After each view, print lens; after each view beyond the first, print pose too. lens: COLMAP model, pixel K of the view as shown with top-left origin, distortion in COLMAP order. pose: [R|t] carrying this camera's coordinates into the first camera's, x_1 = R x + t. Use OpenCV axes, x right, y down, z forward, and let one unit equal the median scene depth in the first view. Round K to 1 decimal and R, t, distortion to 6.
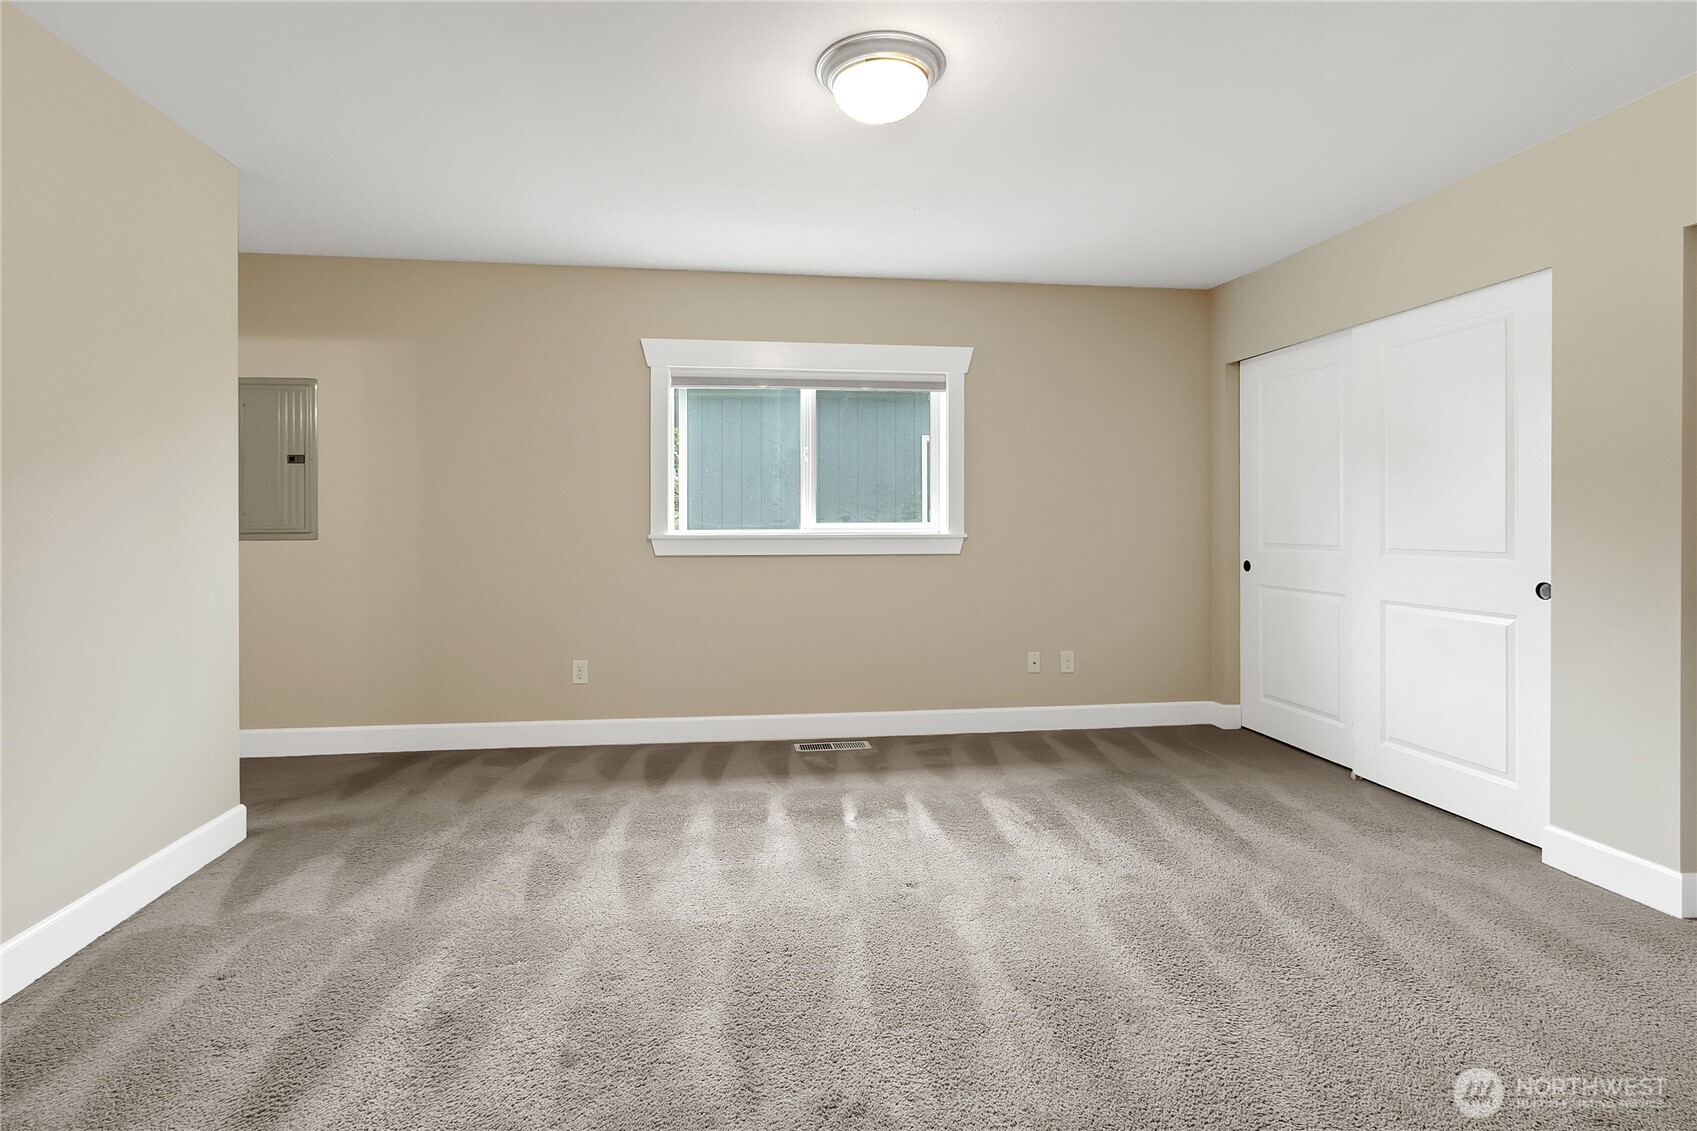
lens RADIAL K [[818.0, 0, 816.1], [0, 818.0, 528.6], [0, 0, 1]] dist [0.005607, 0.000768]
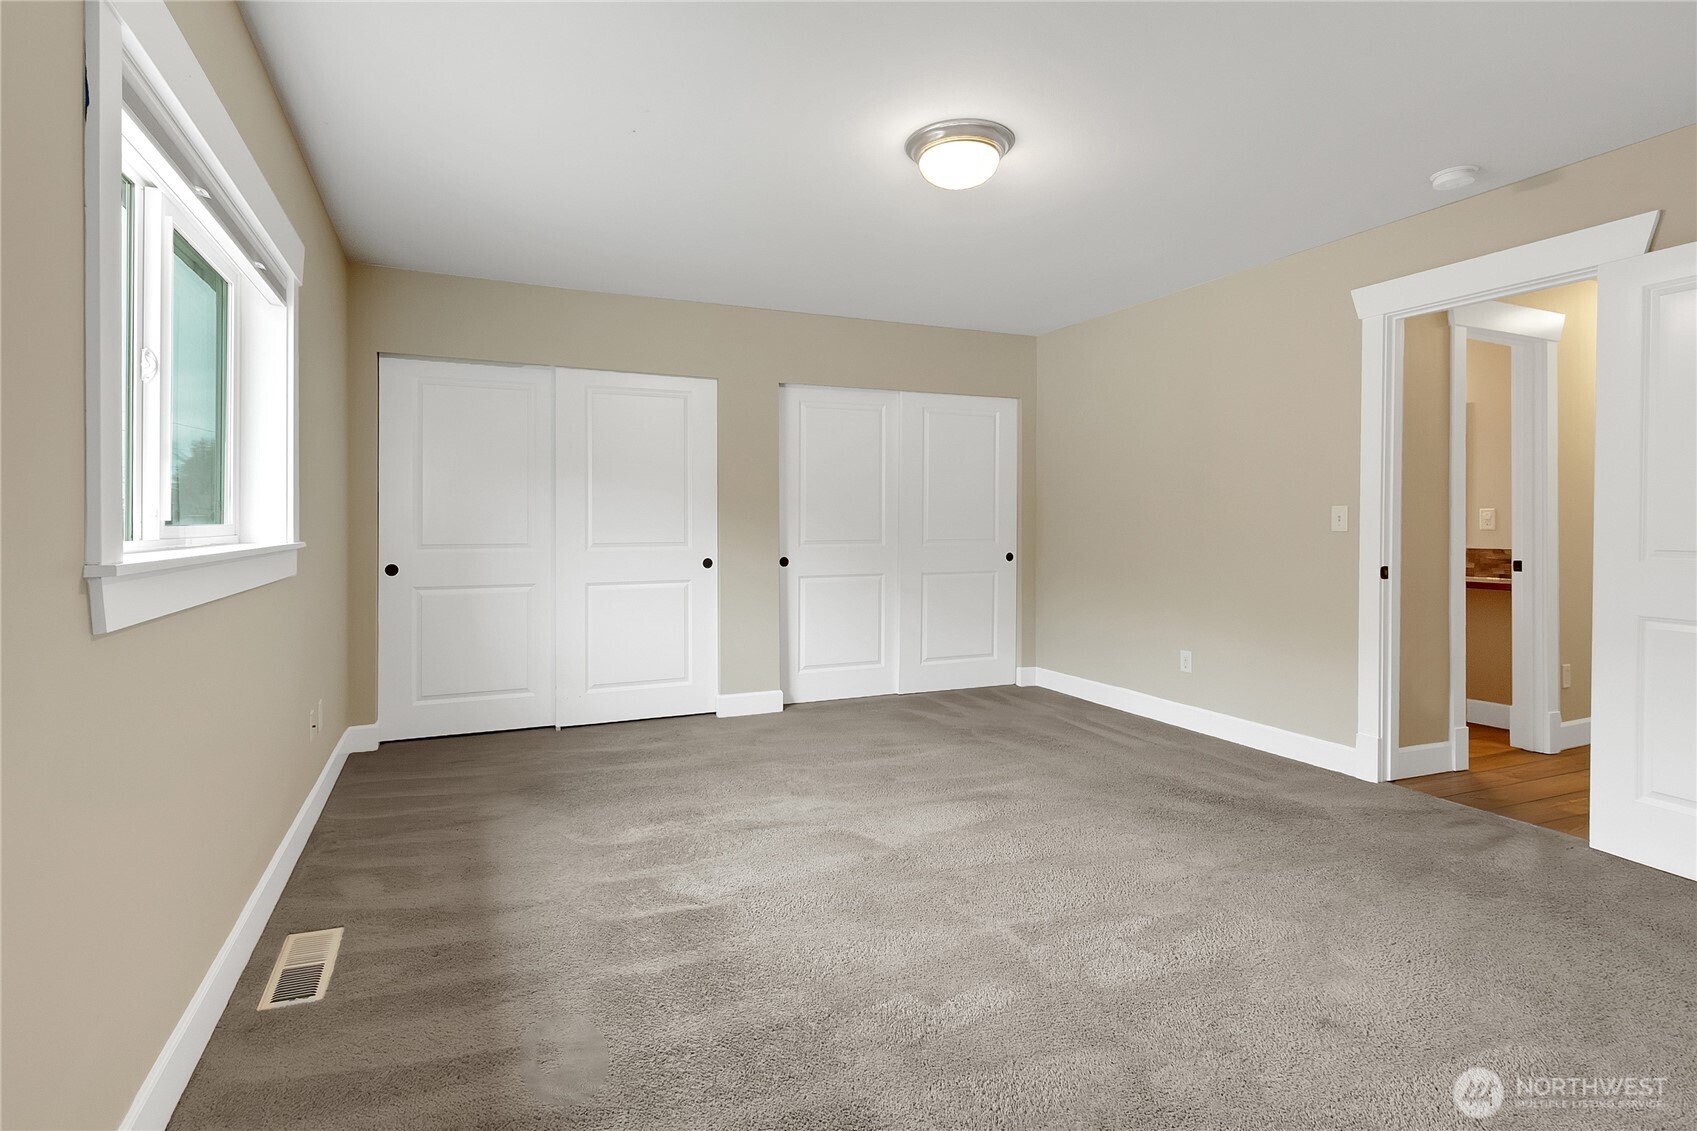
lens RADIAL K [[818.0, 0, 824.6], [0, 818.0, 519.6], [0, 0, 1]] dist [0.005607, 0.000768]
pose [[-0.282395, 0.005619, 0.959282, -0.612336], [0.006782, 0.999970, -0.003861, -0.006493], [-0.959274, 0.005415, -0.282424, 0.911600]]
